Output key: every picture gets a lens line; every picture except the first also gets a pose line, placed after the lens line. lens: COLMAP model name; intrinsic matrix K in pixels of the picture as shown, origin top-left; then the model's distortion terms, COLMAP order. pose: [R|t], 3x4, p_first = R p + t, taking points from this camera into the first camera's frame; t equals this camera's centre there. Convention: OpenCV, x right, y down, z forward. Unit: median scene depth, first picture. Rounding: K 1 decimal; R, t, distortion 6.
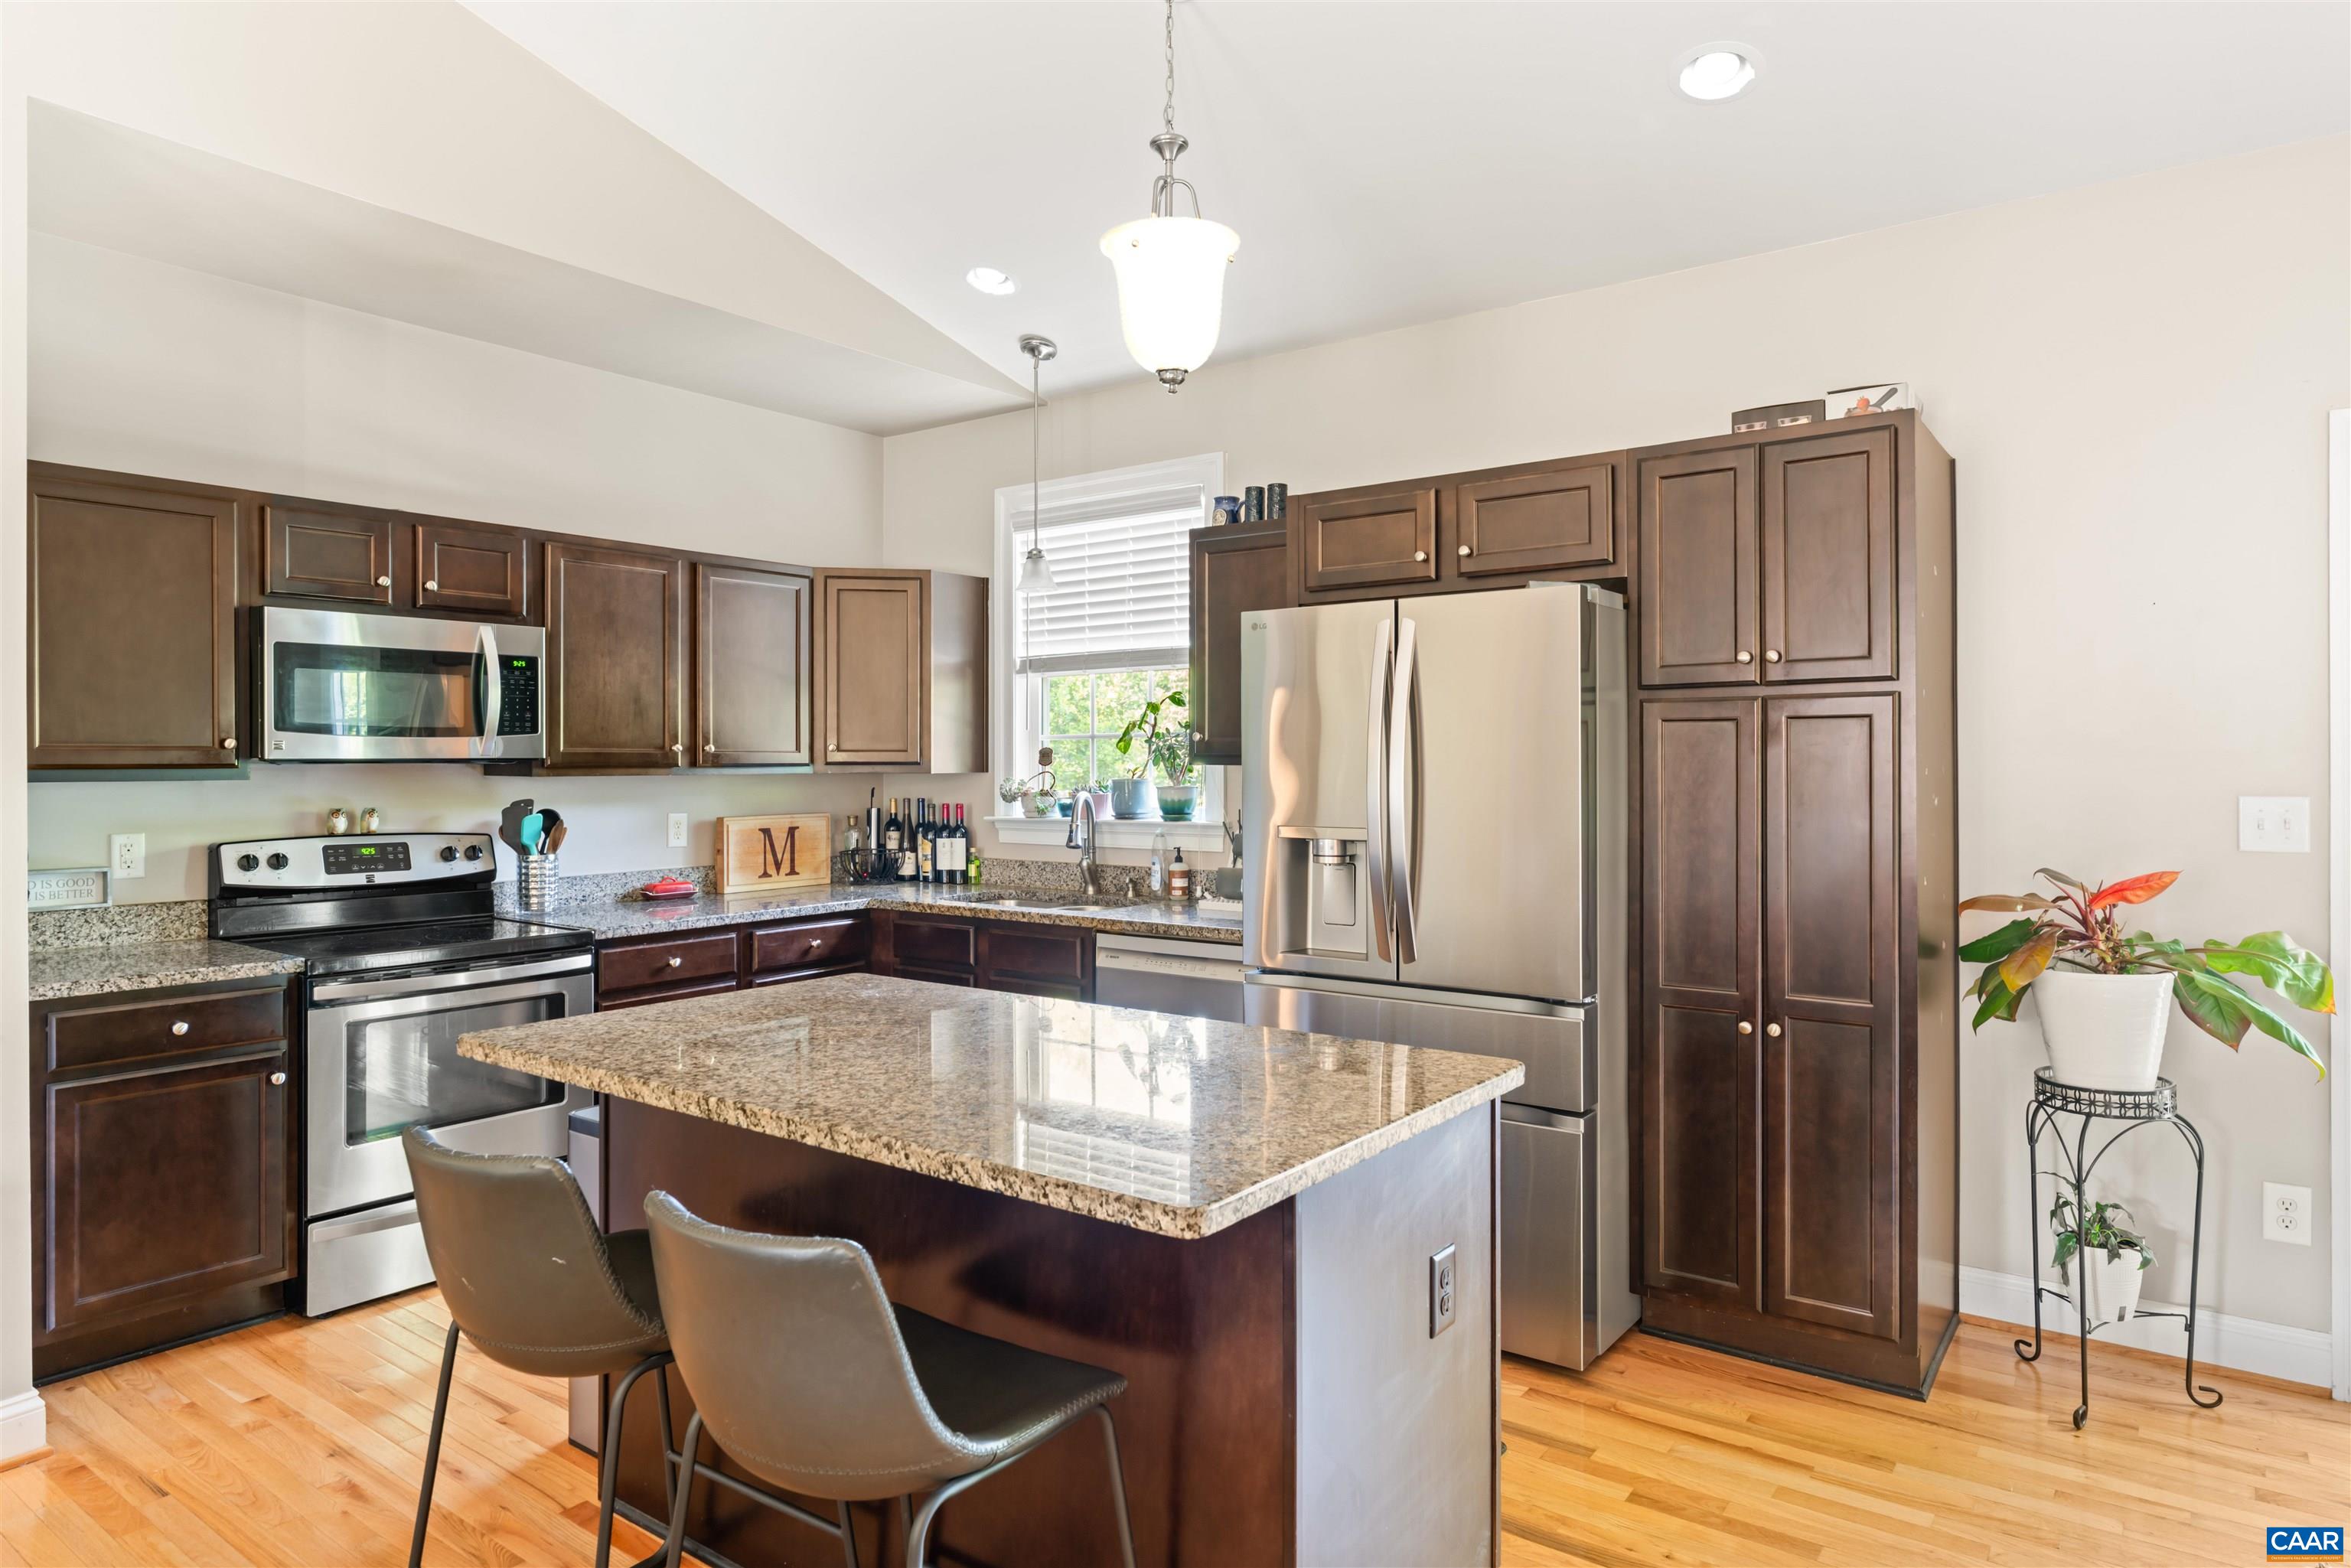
lens RADIAL K [[1374.9, 0, 1164.0], [0, 1374.9, 766.0], [0, 0, 1]] dist [0.001637, -0.001507]
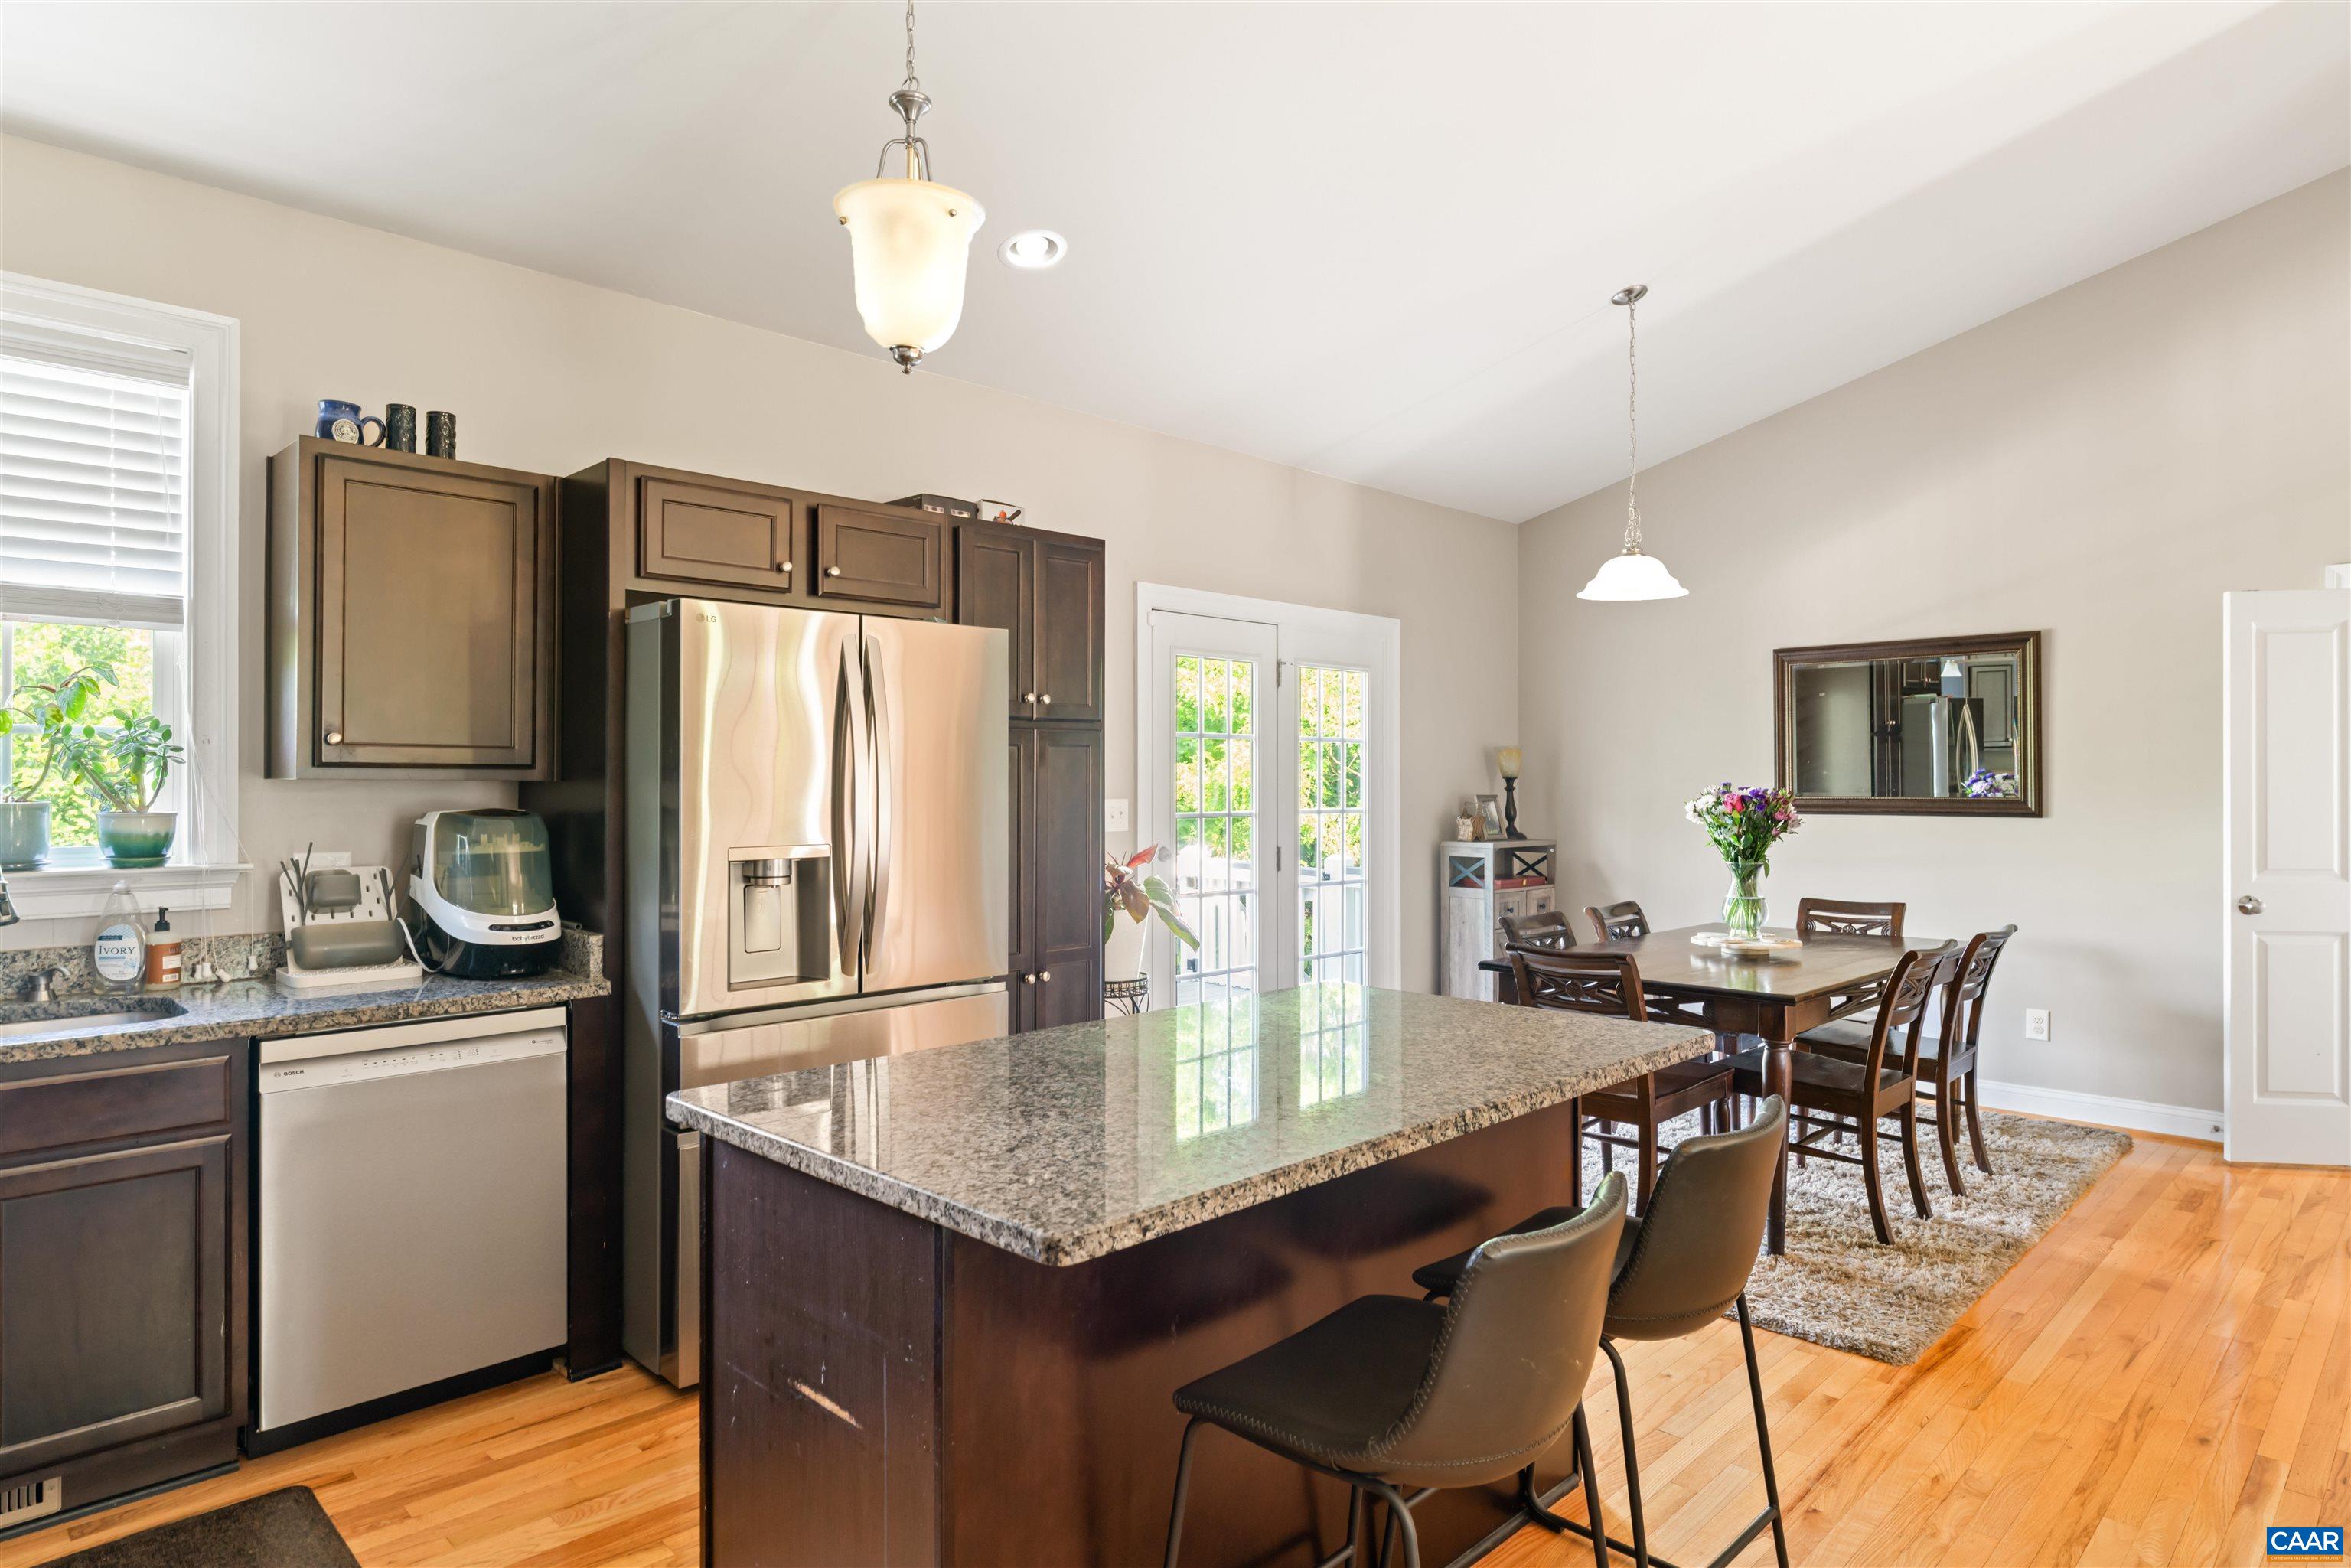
lens RADIAL K [[1374.9, 0, 1161.3], [0, 1374.9, 784.4], [0, 0, 1]] dist [0.001637, -0.001507]
pose [[0.137114, -0.001126, 0.990555, -0.800472], [0.000143, 0.999999, 0.001117, 0.001717], [-0.990555, -0.000012, 0.137114, 0.643138]]
